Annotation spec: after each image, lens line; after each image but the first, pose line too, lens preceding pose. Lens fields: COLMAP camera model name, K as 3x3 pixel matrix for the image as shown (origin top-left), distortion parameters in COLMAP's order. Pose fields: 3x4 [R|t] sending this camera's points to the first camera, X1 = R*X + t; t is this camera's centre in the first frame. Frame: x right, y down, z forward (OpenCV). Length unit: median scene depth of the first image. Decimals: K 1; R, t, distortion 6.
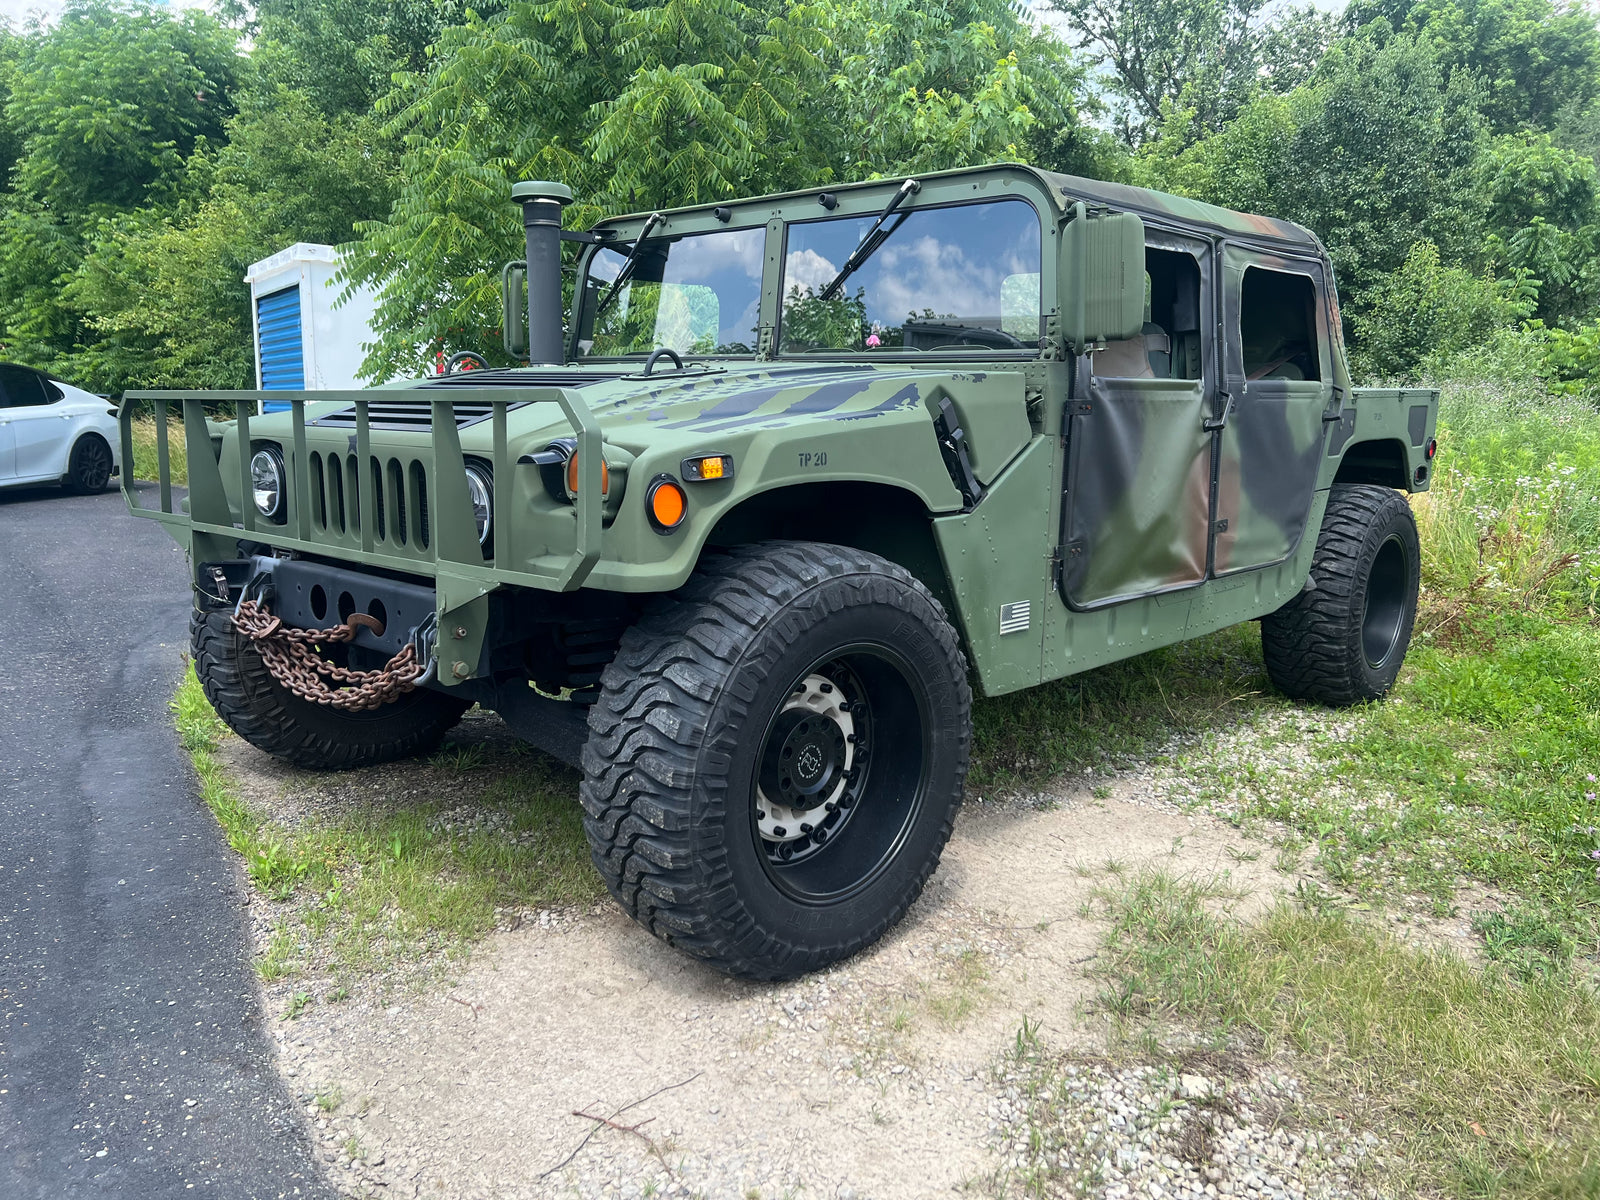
lens RADIAL K [[1289.8, 0, 800.0], [0, 1289.8, 600.0], [0, 0, 1]] dist [0.143708, -0.131310]
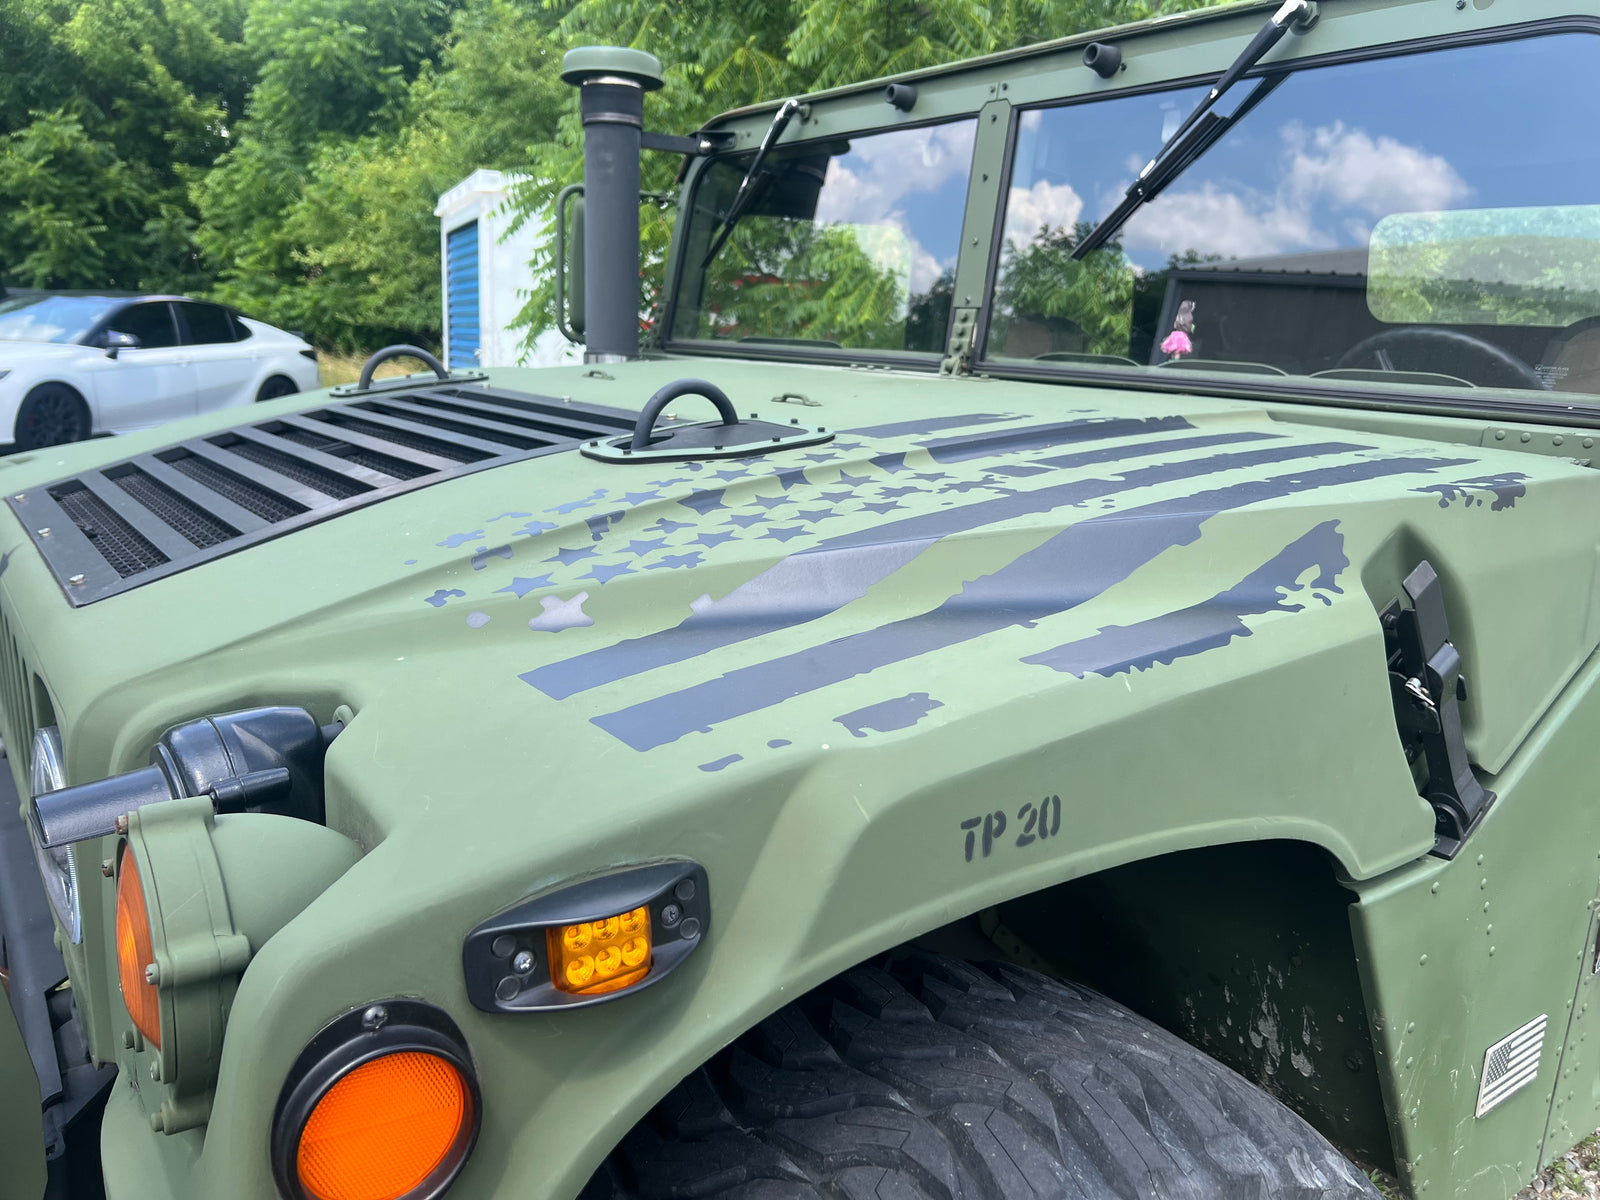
lens RADIAL K [[1301.0, 0, 800.0], [0, 1301.0, 600.0], [0, 0, 1]] dist [0.054994, 0.004393]
pose [[0.983471, 0.064702, -0.169109, 0.001740], [-0.056992, 0.997119, 0.050055, -0.034069], [0.171861, -0.039590, 0.984325, 0.137184]]
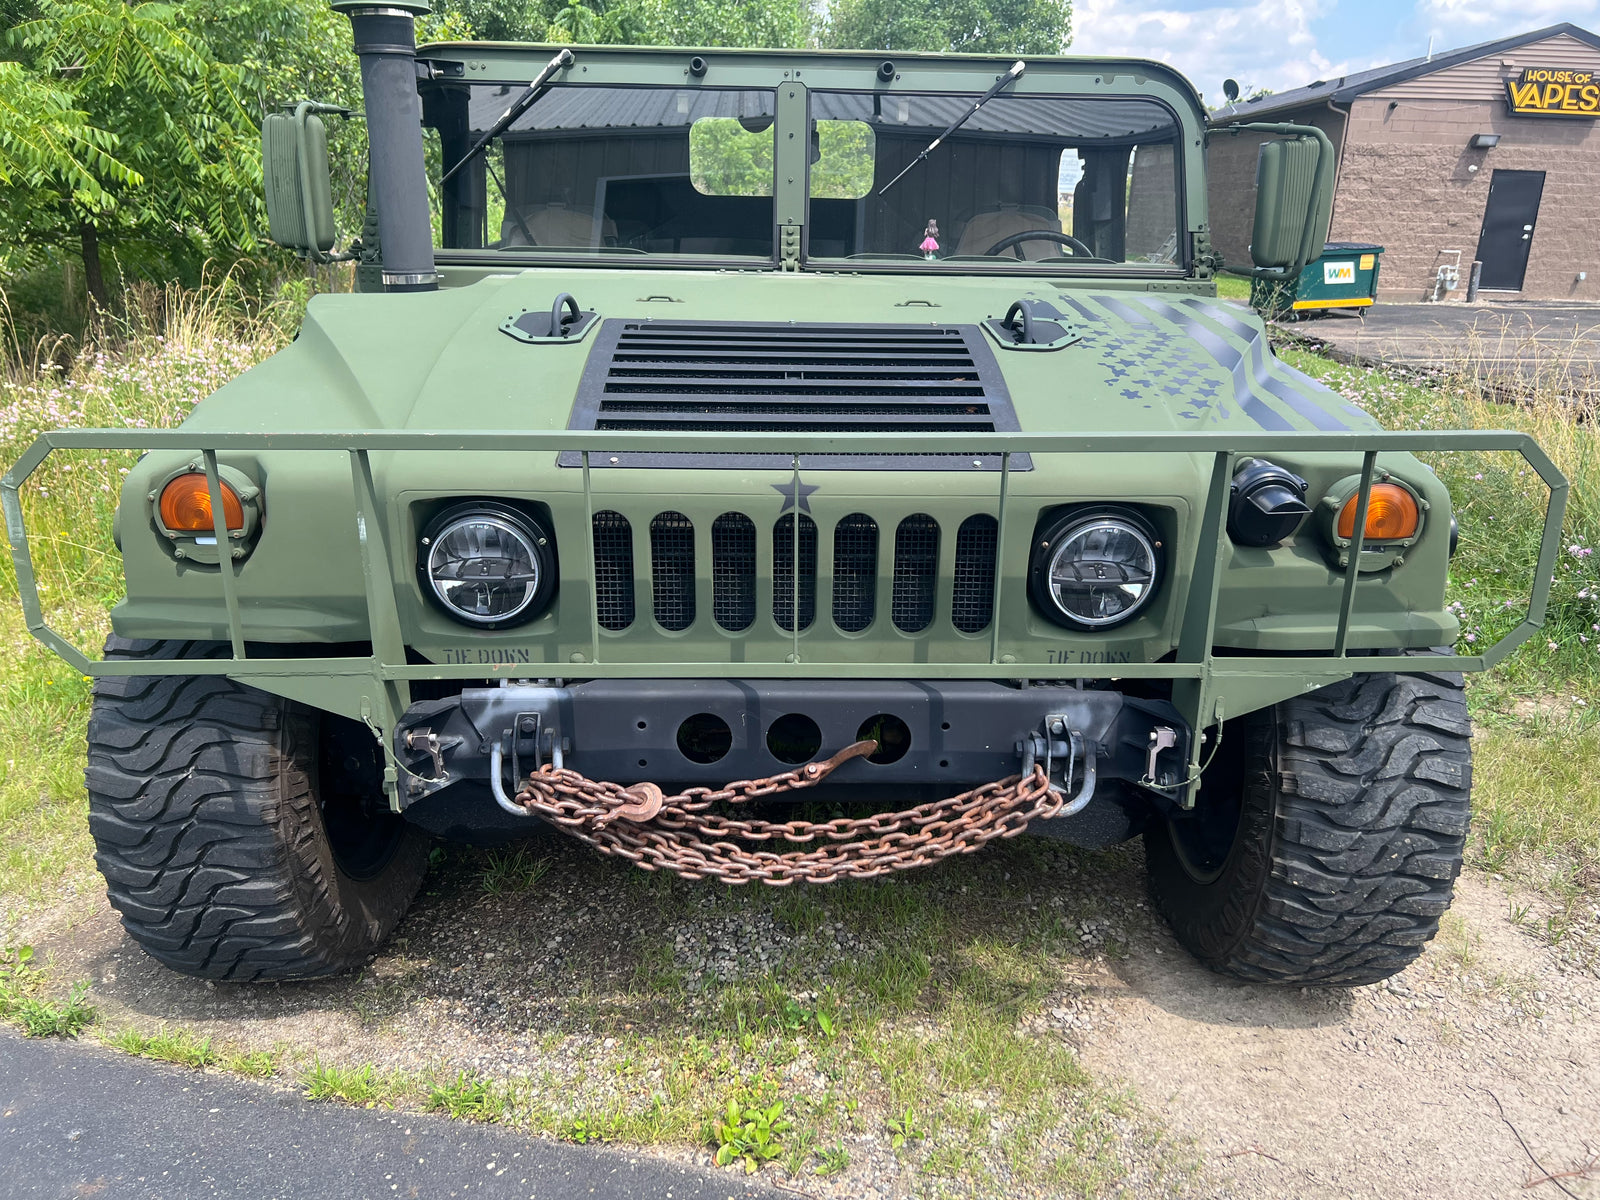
lens RADIAL K [[1289.8, 0, 800.0], [0, 1289.8, 600.0], [0, 0, 1]] dist [0.143708, -0.131310]
pose [[0.670443, -0.236665, 0.703204, -0.186427], [0.101206, 0.968076, 0.229317, -0.050583], [-0.735026, -0.082576, 0.672992, 0.130840]]
